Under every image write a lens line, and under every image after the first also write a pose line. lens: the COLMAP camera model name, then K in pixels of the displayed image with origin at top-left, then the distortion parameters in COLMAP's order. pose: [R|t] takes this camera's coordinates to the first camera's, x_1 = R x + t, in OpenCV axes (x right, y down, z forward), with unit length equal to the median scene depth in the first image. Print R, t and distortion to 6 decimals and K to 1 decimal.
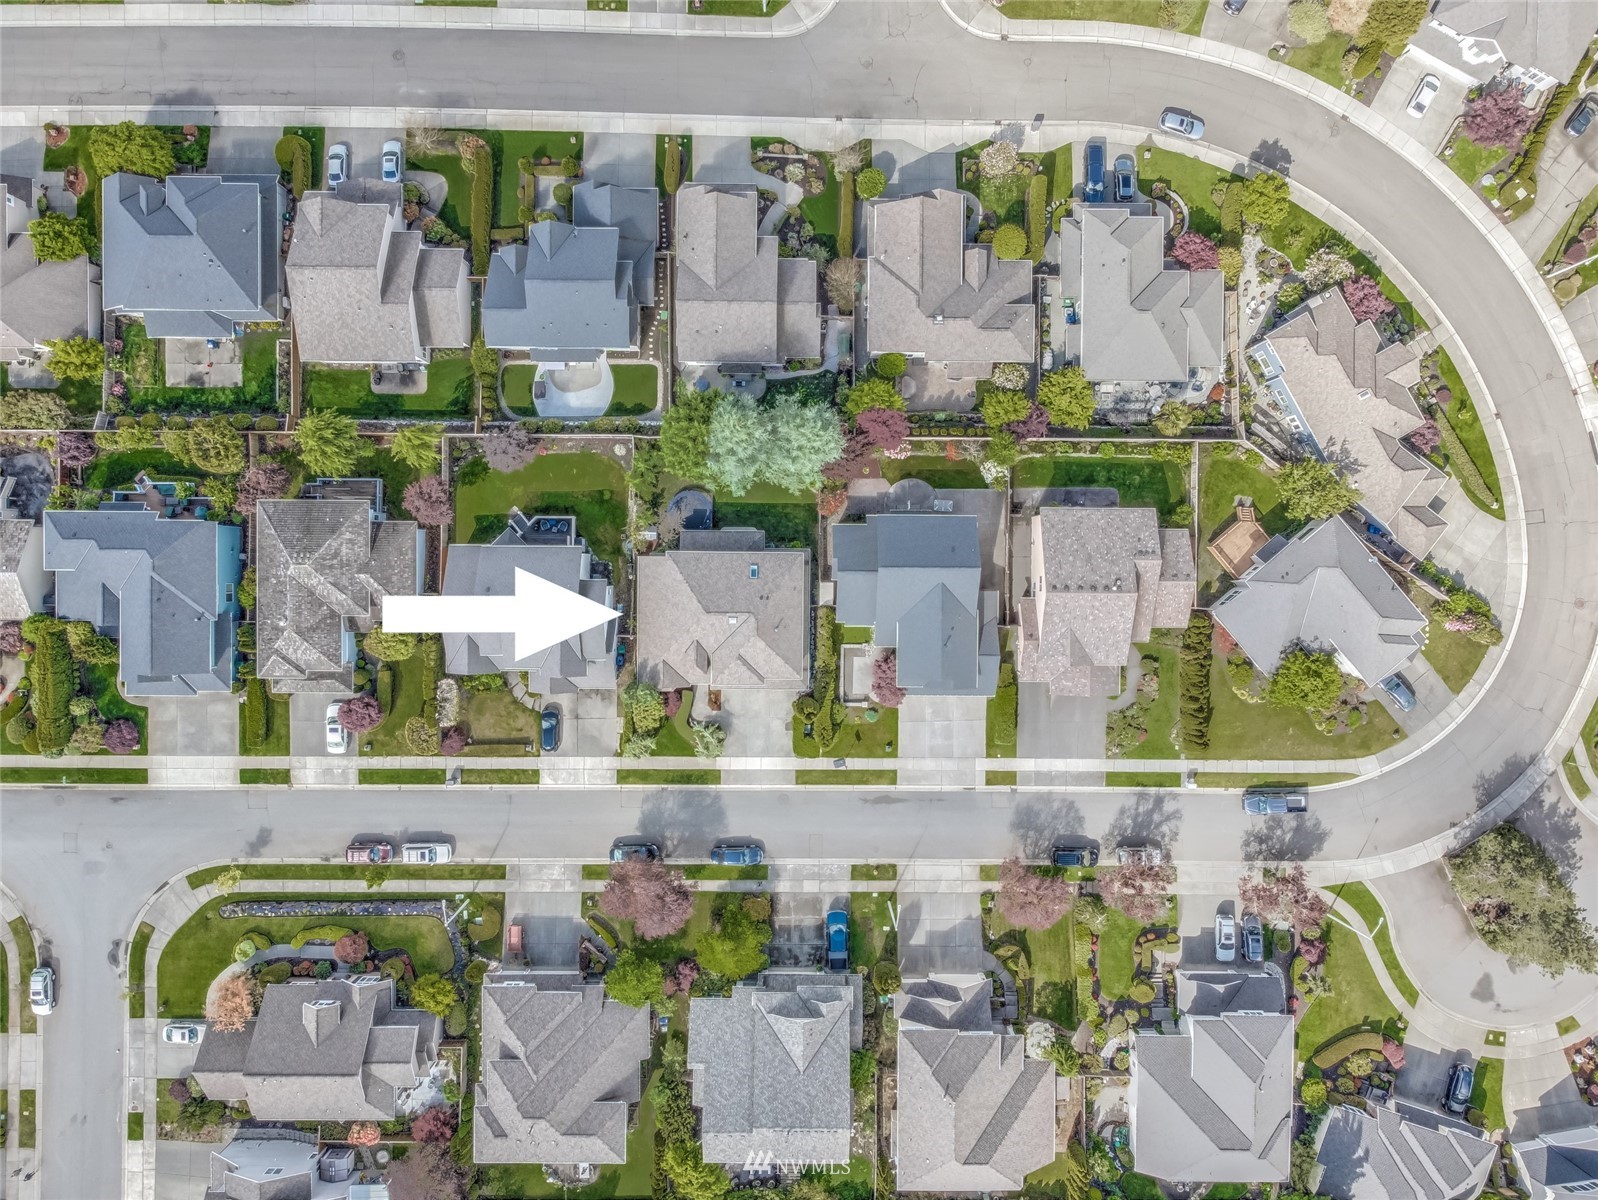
lens RADIAL K [[1202.0, 0, 799.0], [0, 1202.0, 600.0], [0, 0, 1]] dist [0.000935, 0.006133]
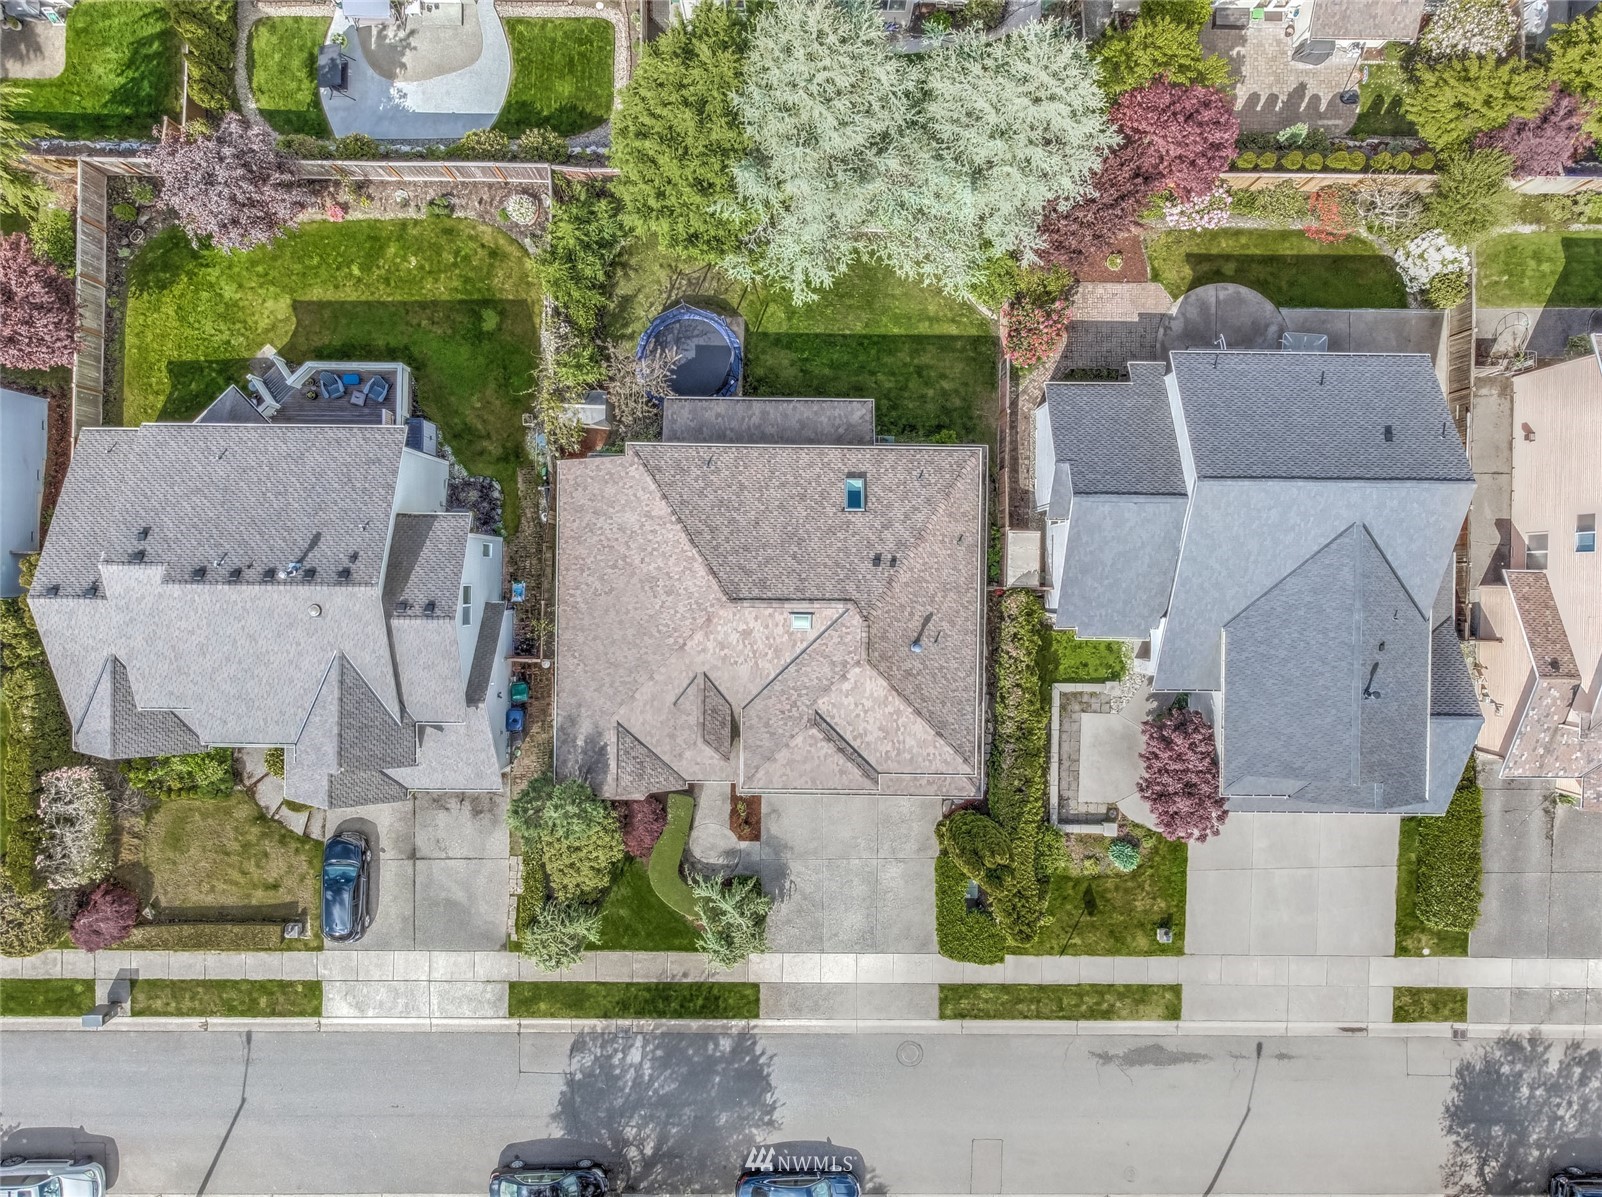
lens RADIAL K [[1340.8, 0, 801.0], [0, 1340.8, 598.5], [0, 0, 1]] dist [-0.011651, -0.008135]
pose [[0.999933, 0.005115, -0.010356, -0.047301], [-0.005207, 0.999947, -0.008841, 0.012665], [0.010311, 0.008895, 0.999907, 0.544481]]
